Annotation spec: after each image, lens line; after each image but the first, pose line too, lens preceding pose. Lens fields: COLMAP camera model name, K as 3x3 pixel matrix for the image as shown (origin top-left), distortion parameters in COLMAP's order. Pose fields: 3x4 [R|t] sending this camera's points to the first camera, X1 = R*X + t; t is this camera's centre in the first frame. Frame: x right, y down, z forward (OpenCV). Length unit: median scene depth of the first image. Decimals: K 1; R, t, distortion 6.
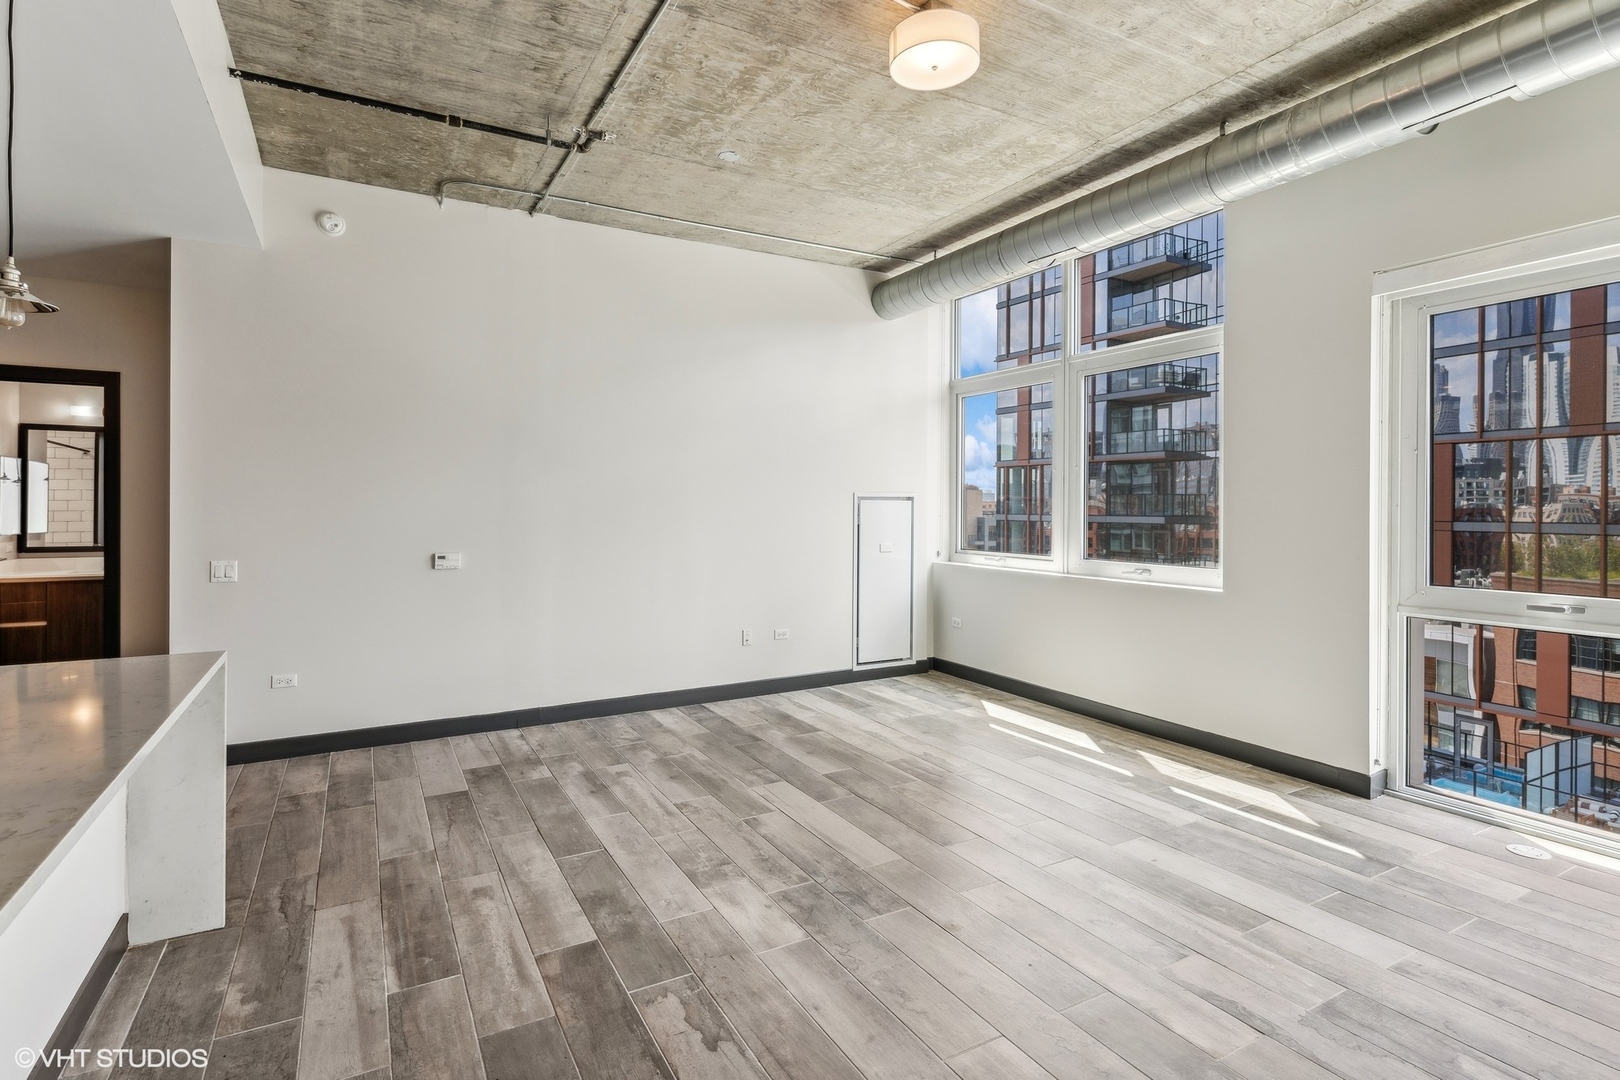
lens RADIAL K [[802.5, 0, 802.8], [0, 802.5, 507.1], [0, 0, 1]] dist [0.003347, -0.000337]
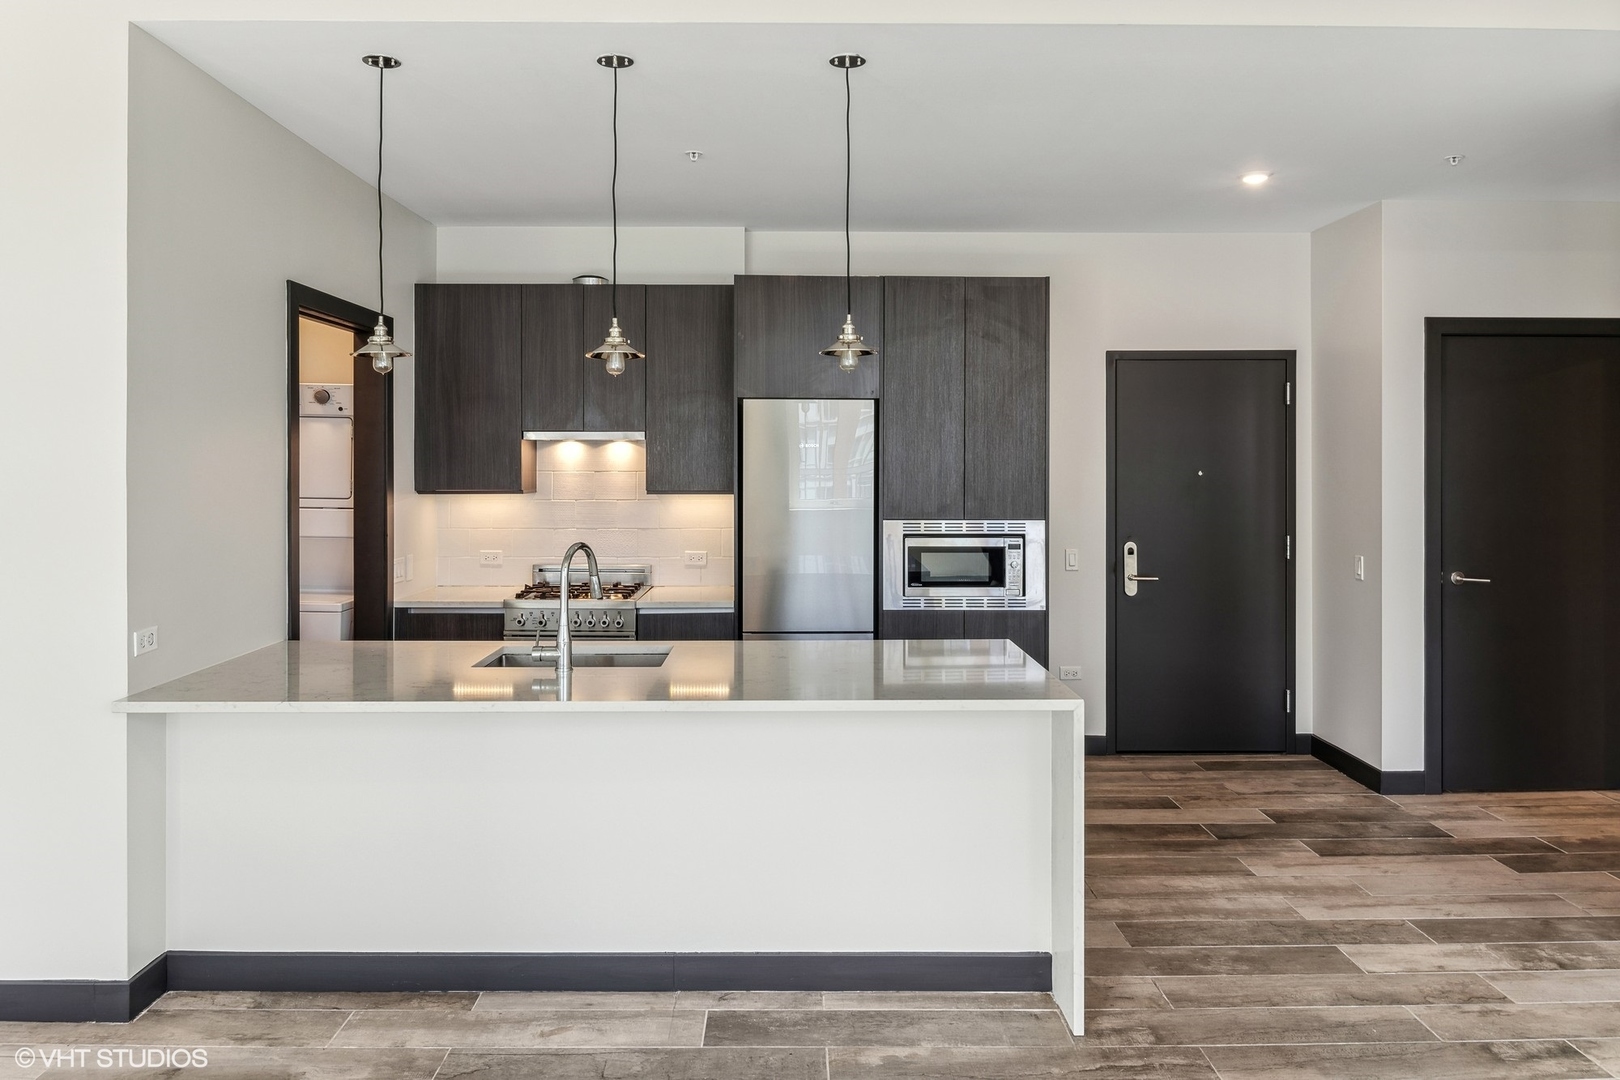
lens RADIAL K [[1118.0, 0, 810.2], [0, 1118.0, 462.4], [0, 0, 1]] dist [-0.007588, -0.004188]
pose [[-0.473577, -0.004280, -0.880742, 0.272102], [-0.003465, 0.999990, -0.002996, -0.038013], [0.880746, 0.001633, -0.473586, 0.860246]]
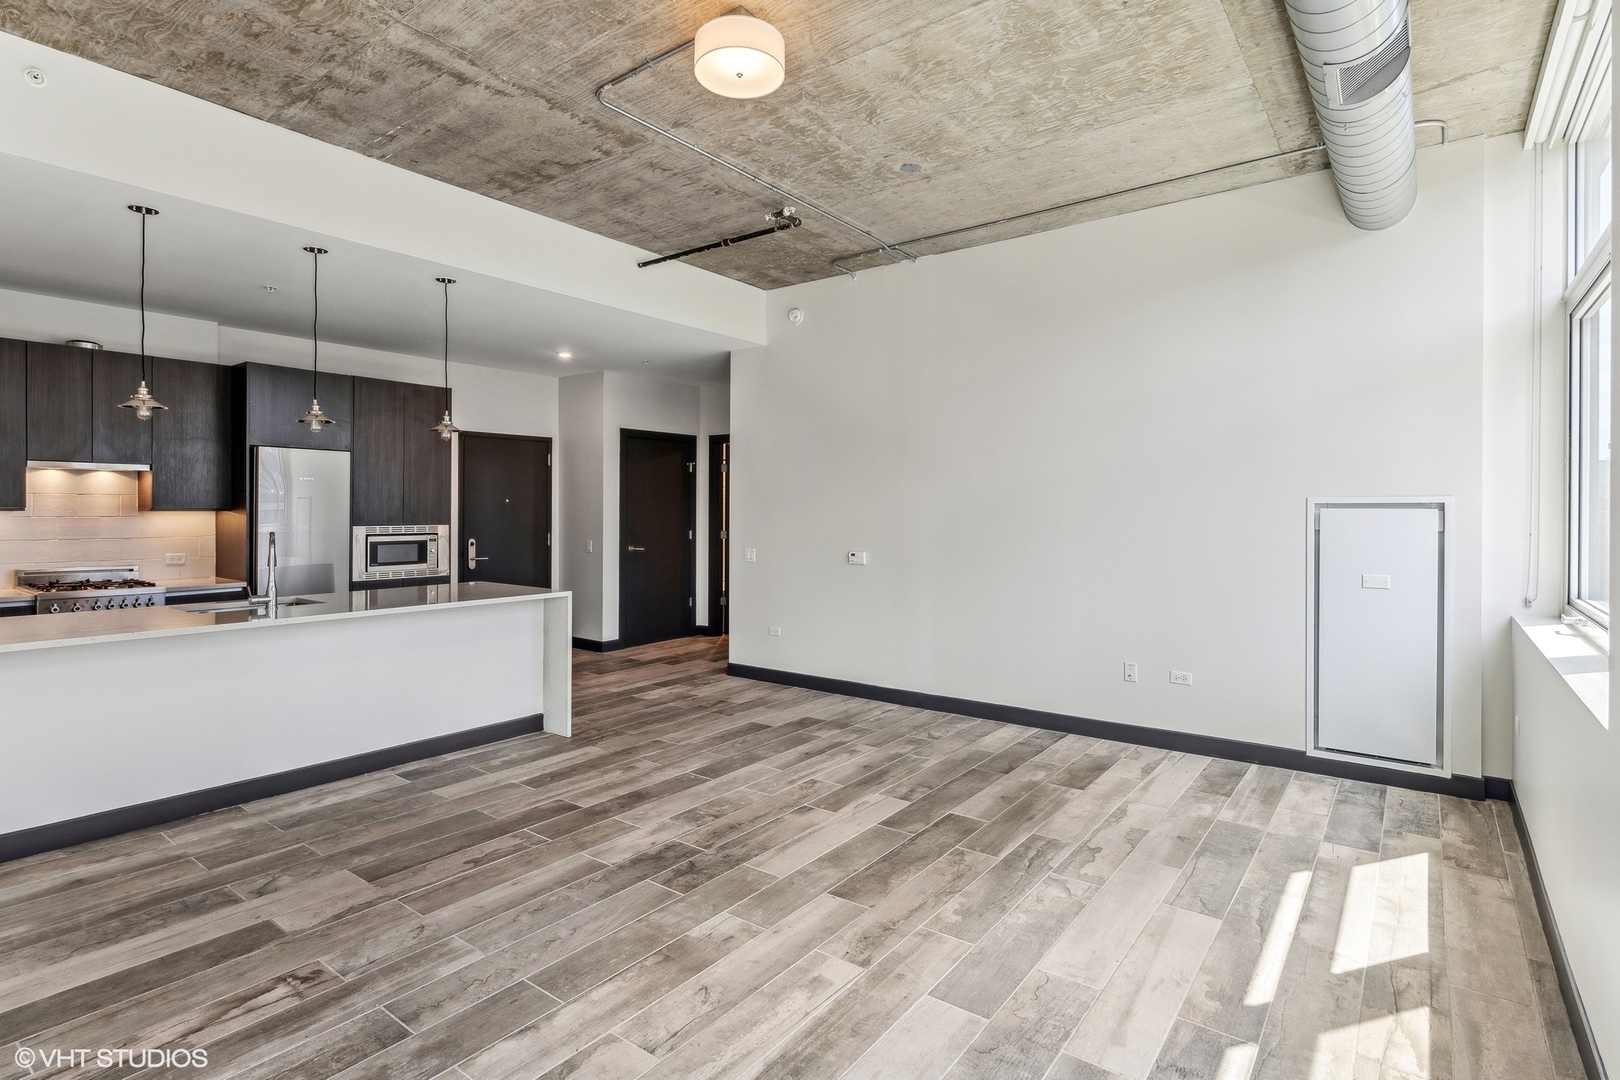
lens RADIAL K [[802.5, 0, 802.8], [0, 802.5, 507.1], [0, 0, 1]] dist [0.003347, -0.000337]
pose [[0.397269, -0.003863, -0.917694, 0.812344], [-0.003919, 0.999975, -0.005906, -0.005539], [0.917694, 0.005943, 0.397244, 0.499997]]
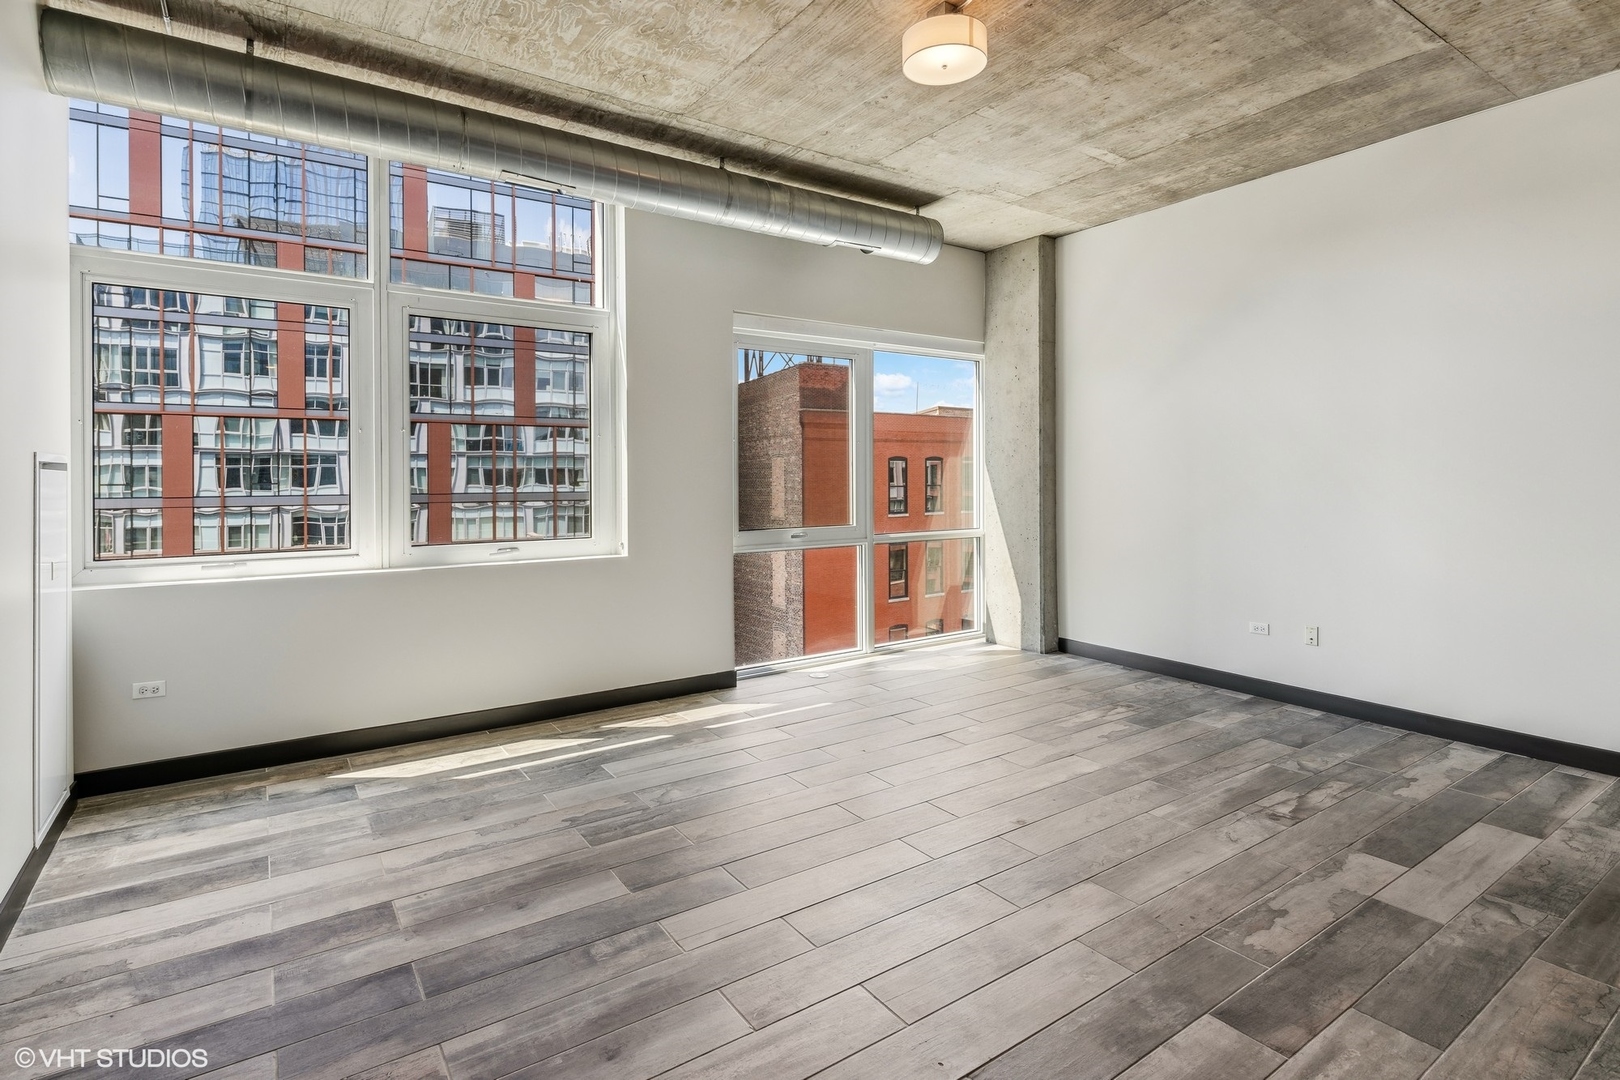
lens RADIAL K [[801.4, 0, 810.0], [0, 801.4, 481.5], [0, 0, 1]] dist [0.004751, -0.000953]
pose [[-0.096881, -0.005949, 0.995278, -0.651202], [0.007935, 0.999946, 0.006749, -0.001435], [-0.995264, 0.008552, -0.096828, 0.944474]]
